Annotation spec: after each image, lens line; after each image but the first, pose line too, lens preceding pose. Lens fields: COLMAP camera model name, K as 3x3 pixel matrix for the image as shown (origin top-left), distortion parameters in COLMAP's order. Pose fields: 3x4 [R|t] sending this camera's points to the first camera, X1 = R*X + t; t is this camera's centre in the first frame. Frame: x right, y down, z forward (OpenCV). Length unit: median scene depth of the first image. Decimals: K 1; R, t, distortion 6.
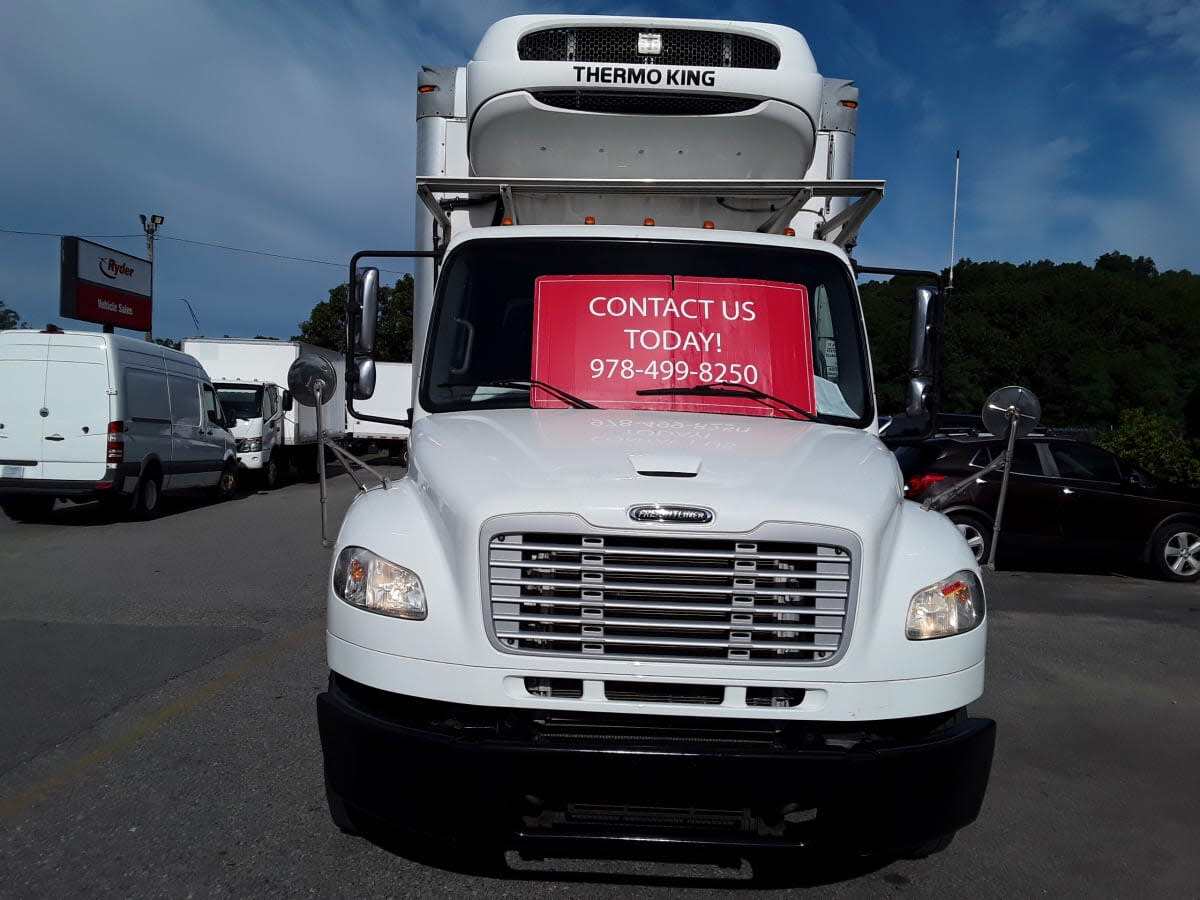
lens RADIAL K [[988.0, 0, 574.1], [0, 988.0, 482.2], [0, 0, 1]] dist [-0.016915, 0.030334]
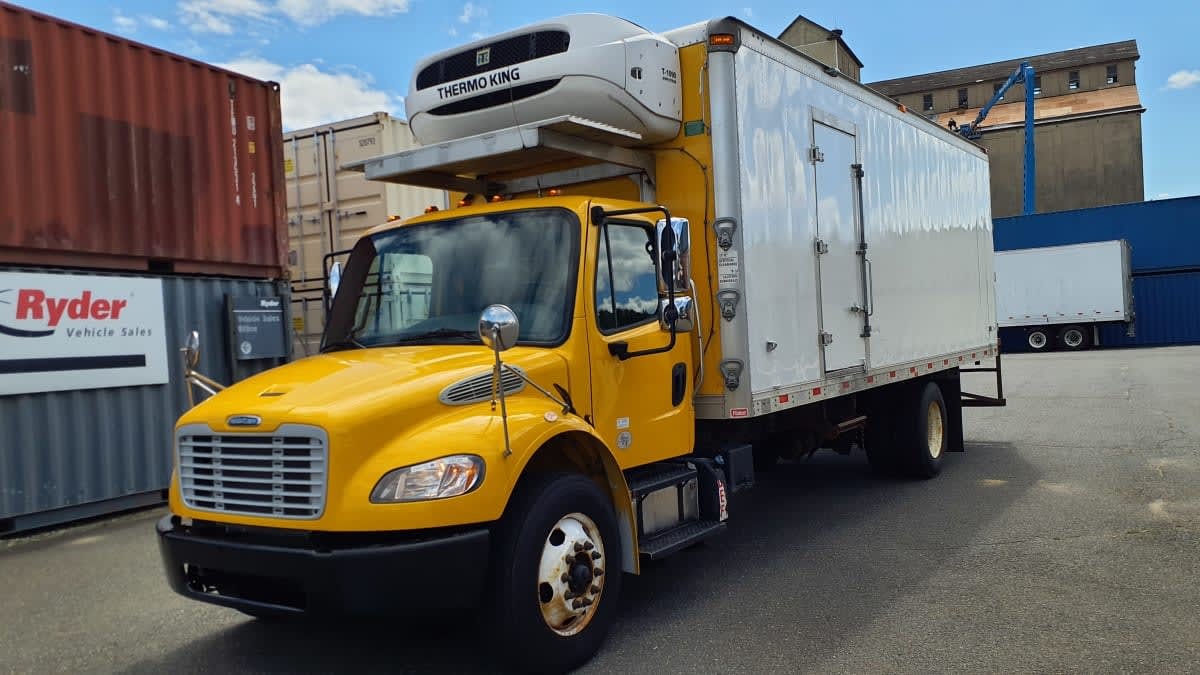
lens RADIAL K [[987.1, 0, 602.8], [0, 987.1, 341.8], [0, 0, 1]] dist [0.008750, -0.019211]
pose [[0.827109, -0.081926, -0.556038, 0.930463], [0.058147, 0.996484, -0.060326, 0.021953], [0.559025, 0.017564, 0.828965, 0.003662]]
